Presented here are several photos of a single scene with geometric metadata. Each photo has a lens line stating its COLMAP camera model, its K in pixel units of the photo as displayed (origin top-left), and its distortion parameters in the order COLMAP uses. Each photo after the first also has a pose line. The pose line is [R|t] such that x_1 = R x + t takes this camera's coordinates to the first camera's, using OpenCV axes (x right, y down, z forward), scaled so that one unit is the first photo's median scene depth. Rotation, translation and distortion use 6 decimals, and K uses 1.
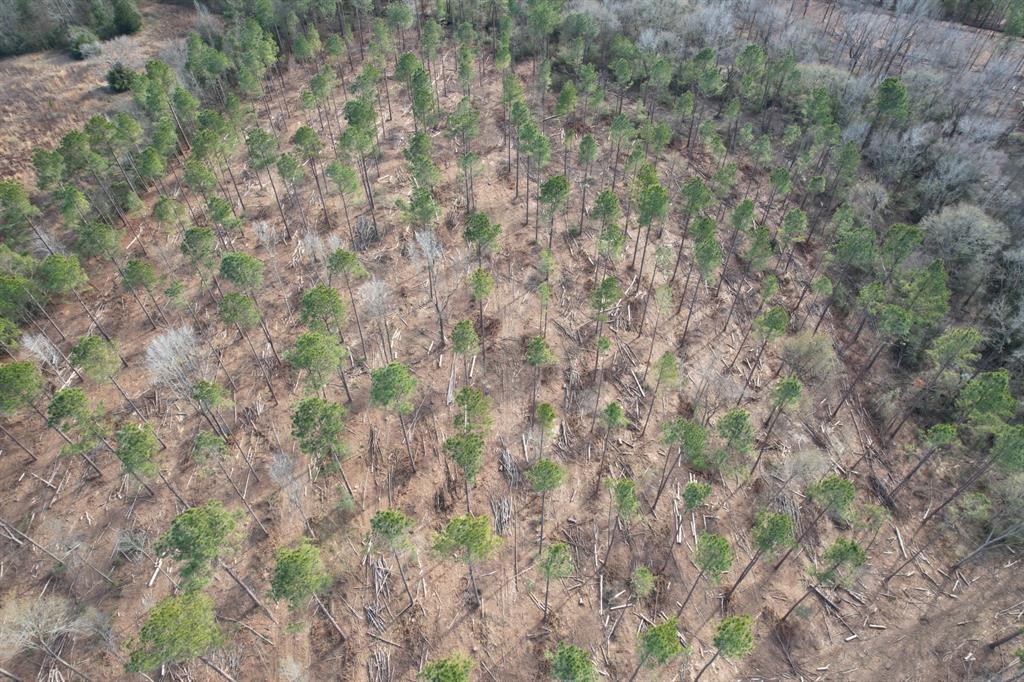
lens RADIAL K [[661.0, 0, 514.7], [0, 661.0, 367.3], [0, 0, 1]] dist [-0.070553, 0.065646]
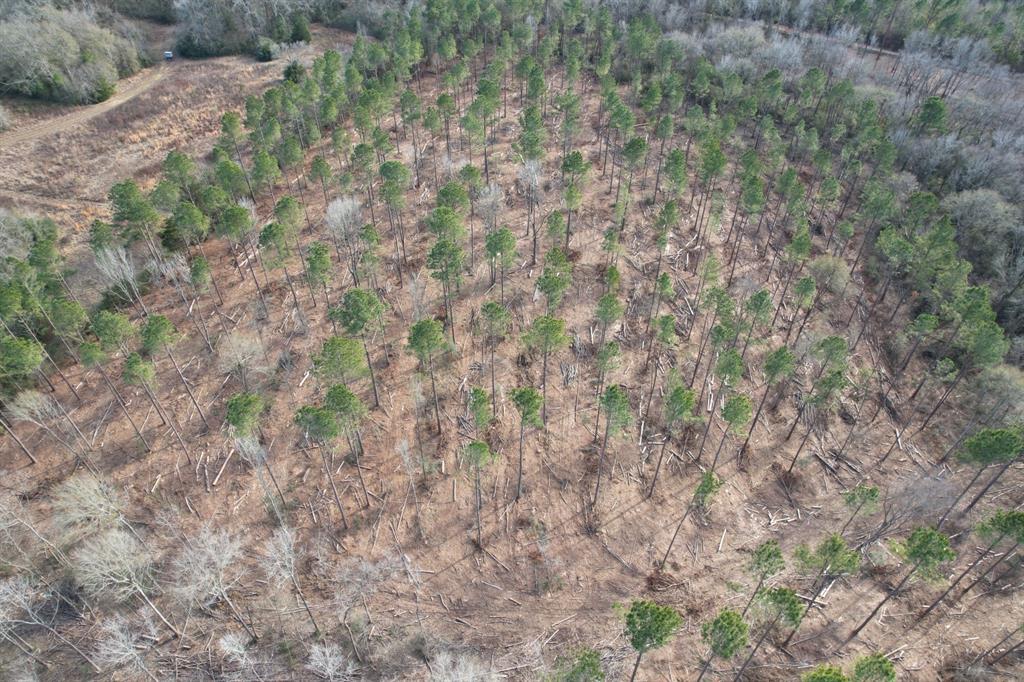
lens RADIAL K [[661.0, 0, 514.7], [0, 661.0, 367.3], [0, 0, 1]] dist [-0.070553, 0.065646]
pose [[0.988701, 0.105683, -0.106304, 0.009746], [-0.115548, 0.989092, -0.091359, 0.295218], [0.095489, 0.102610, 0.990128, -0.234561]]
